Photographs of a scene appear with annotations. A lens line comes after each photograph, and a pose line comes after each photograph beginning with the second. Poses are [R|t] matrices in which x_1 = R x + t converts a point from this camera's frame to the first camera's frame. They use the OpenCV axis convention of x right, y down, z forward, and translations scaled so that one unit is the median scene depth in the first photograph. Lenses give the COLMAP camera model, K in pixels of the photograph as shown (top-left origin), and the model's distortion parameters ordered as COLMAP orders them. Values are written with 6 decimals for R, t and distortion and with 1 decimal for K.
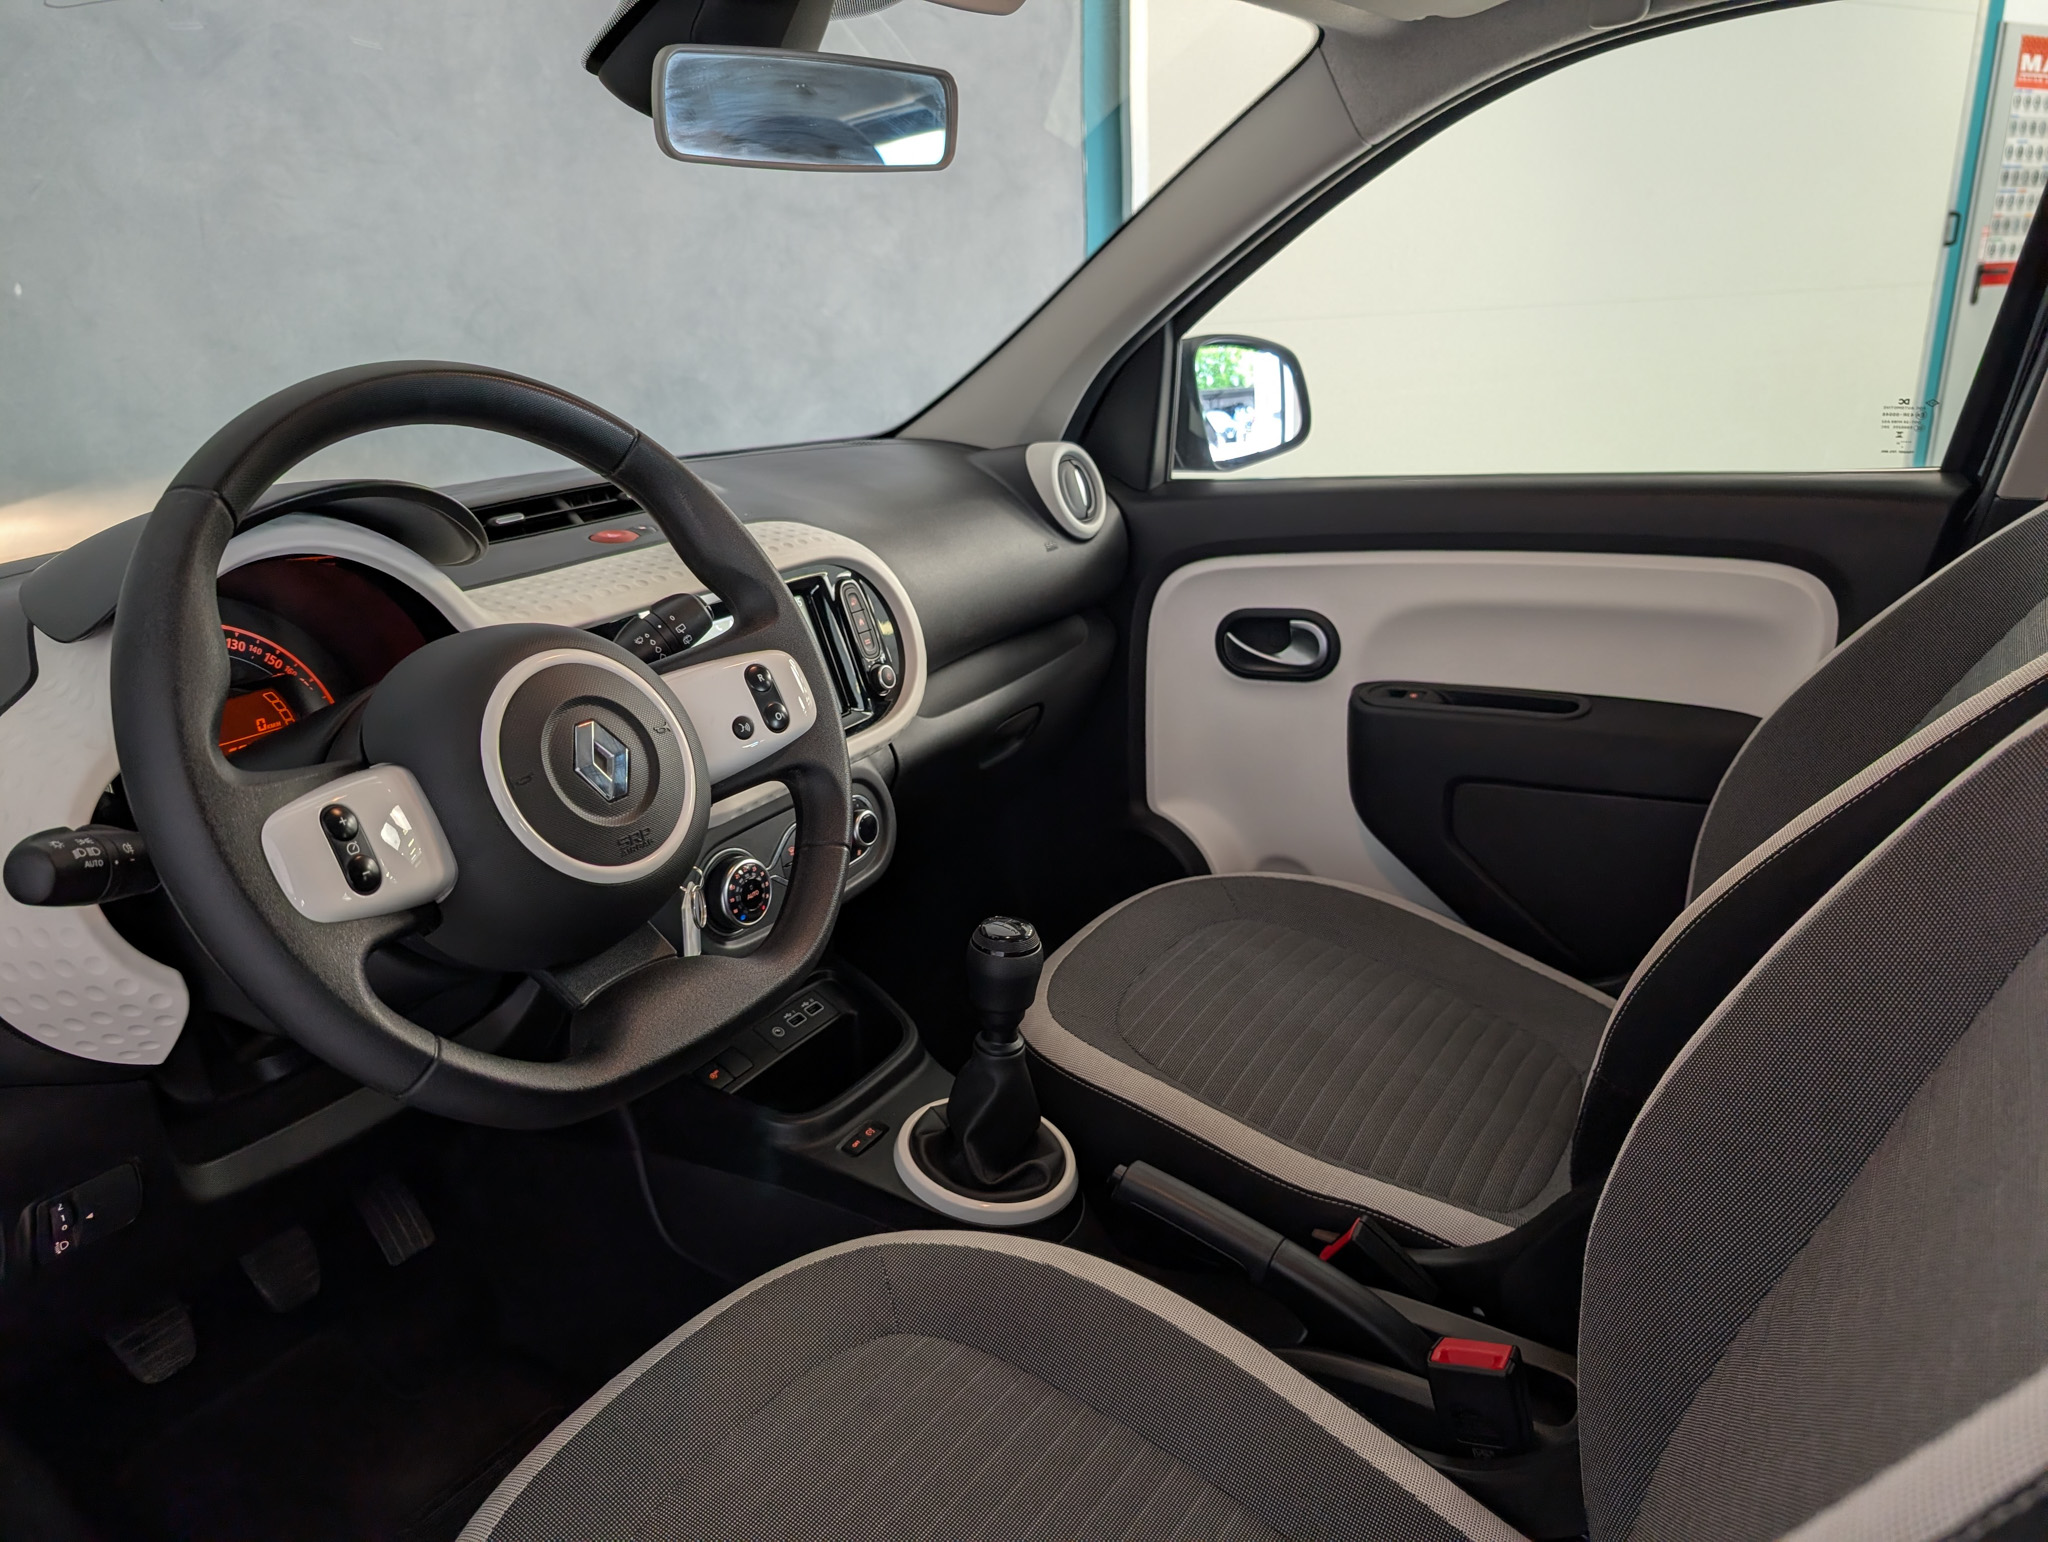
lens RADIAL K [[1485.7, 0, 1024.6], [0, 1485.7, 767.9], [0, 0, 1]] dist [0.001204, 0.006362]
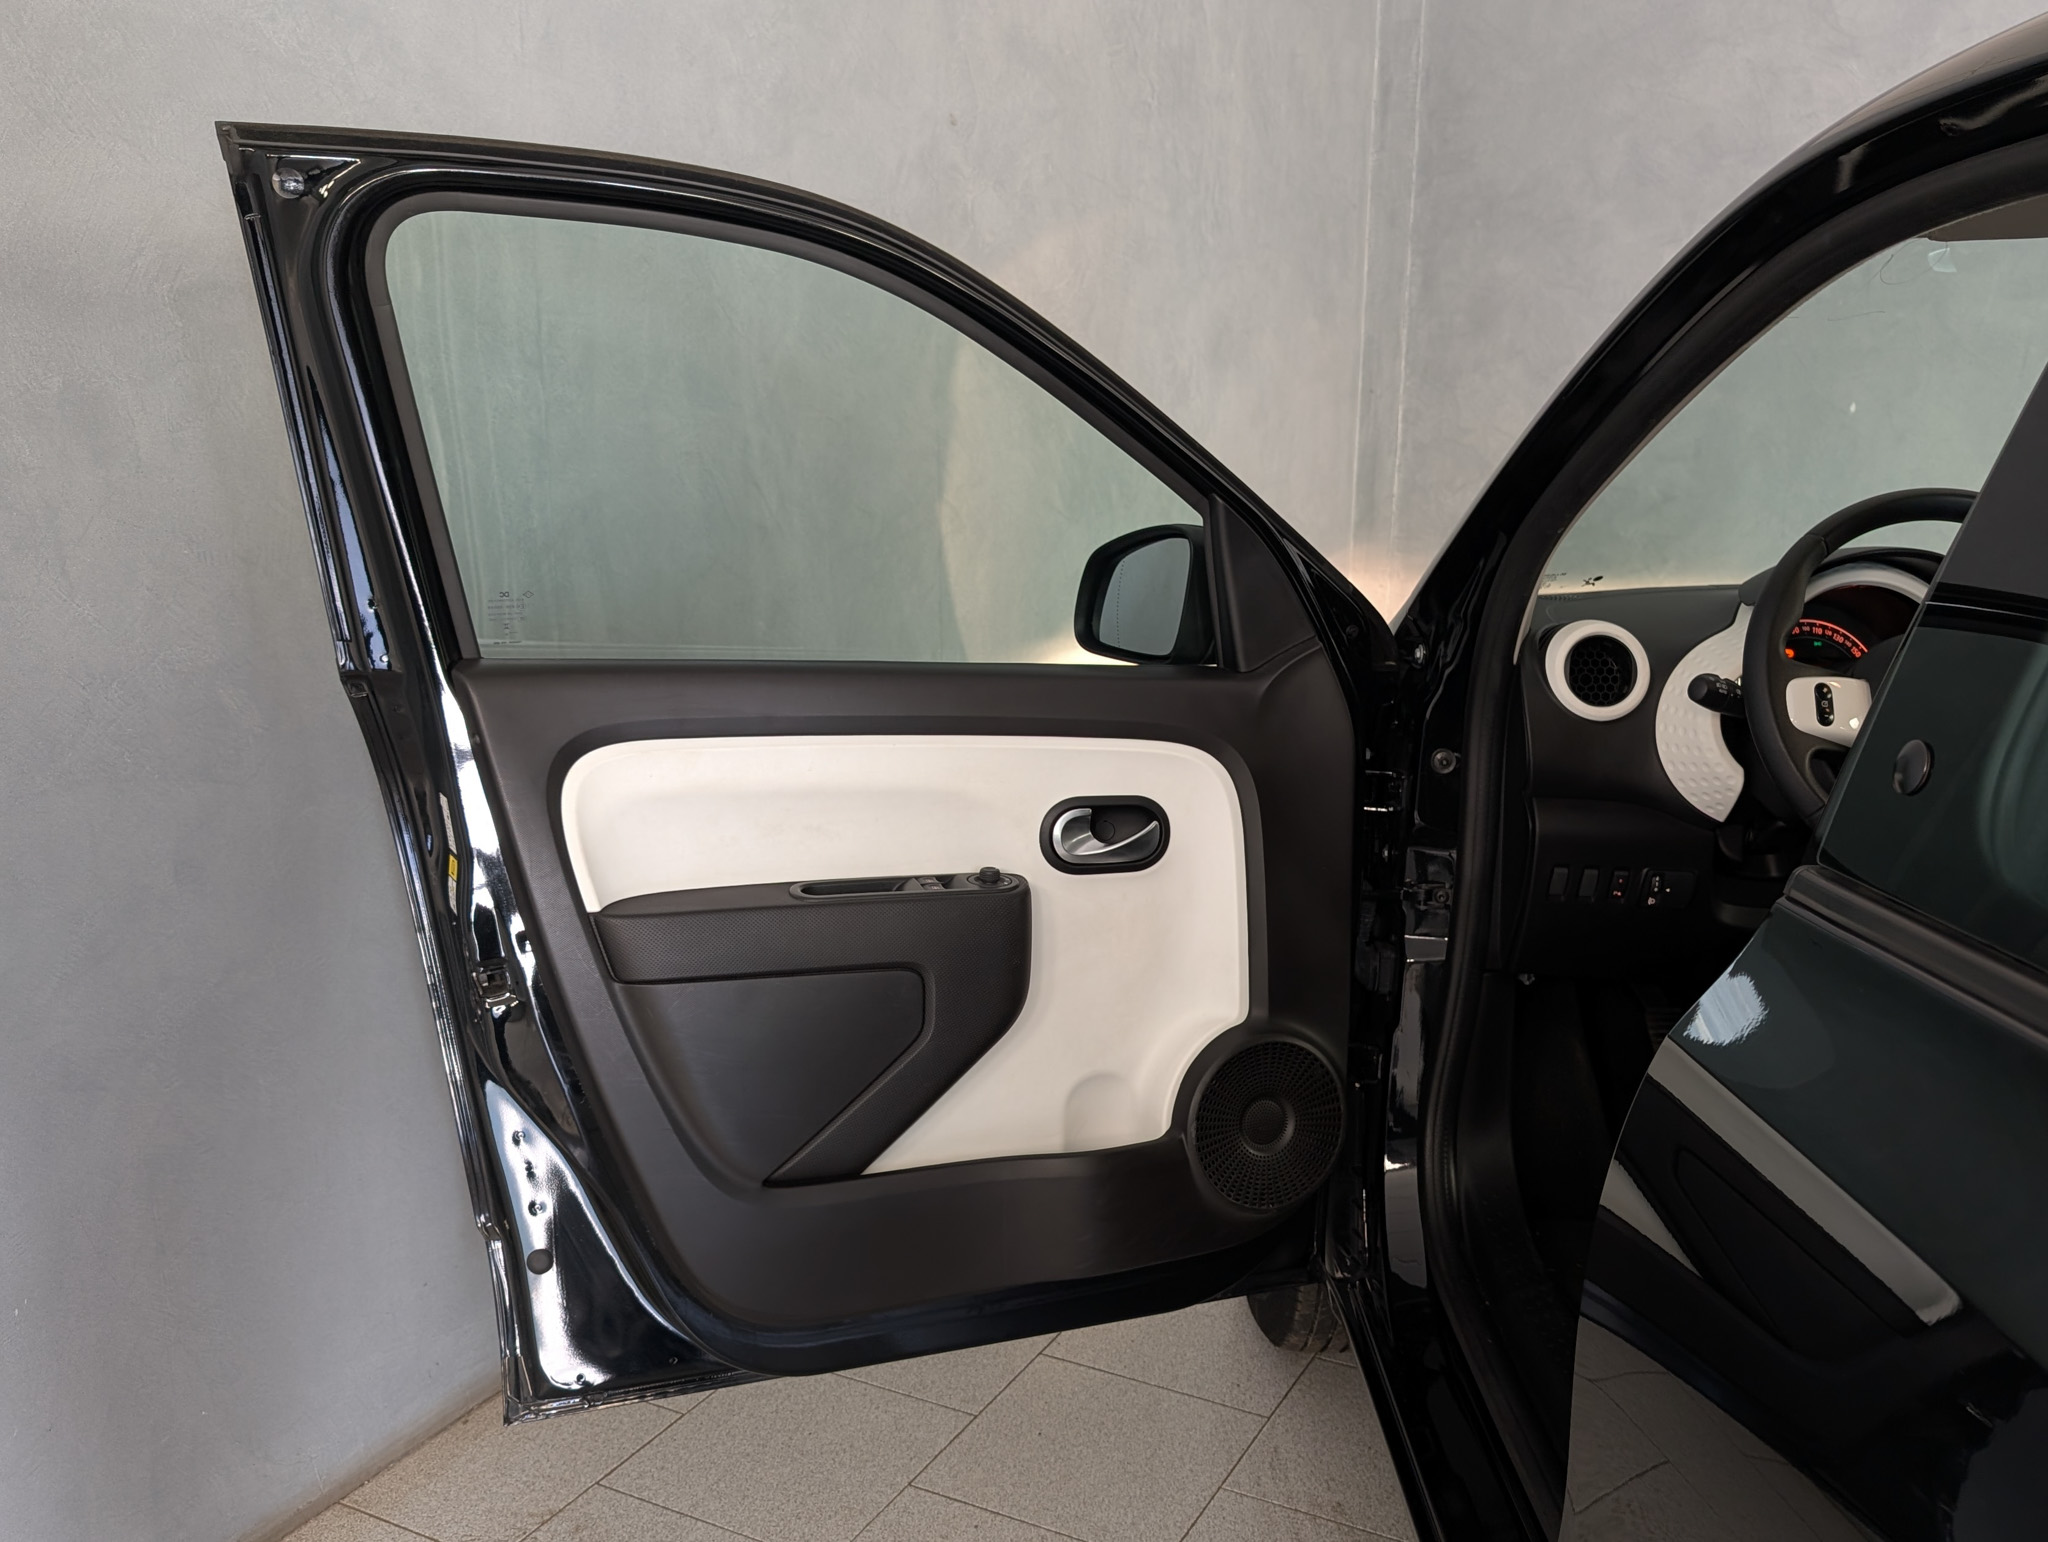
lens RADIAL K [[1858.0, 0, 1075.3], [0, 1858.0, 835.0], [0, 0, 1]] dist [0.006890, 0.000000]
pose [[0.556730, 0.237710, -0.795956, 0.653749], [-0.297521, 0.951676, 0.076115, 0.202356], [0.775586, 0.194438, 0.600550, -0.822372]]
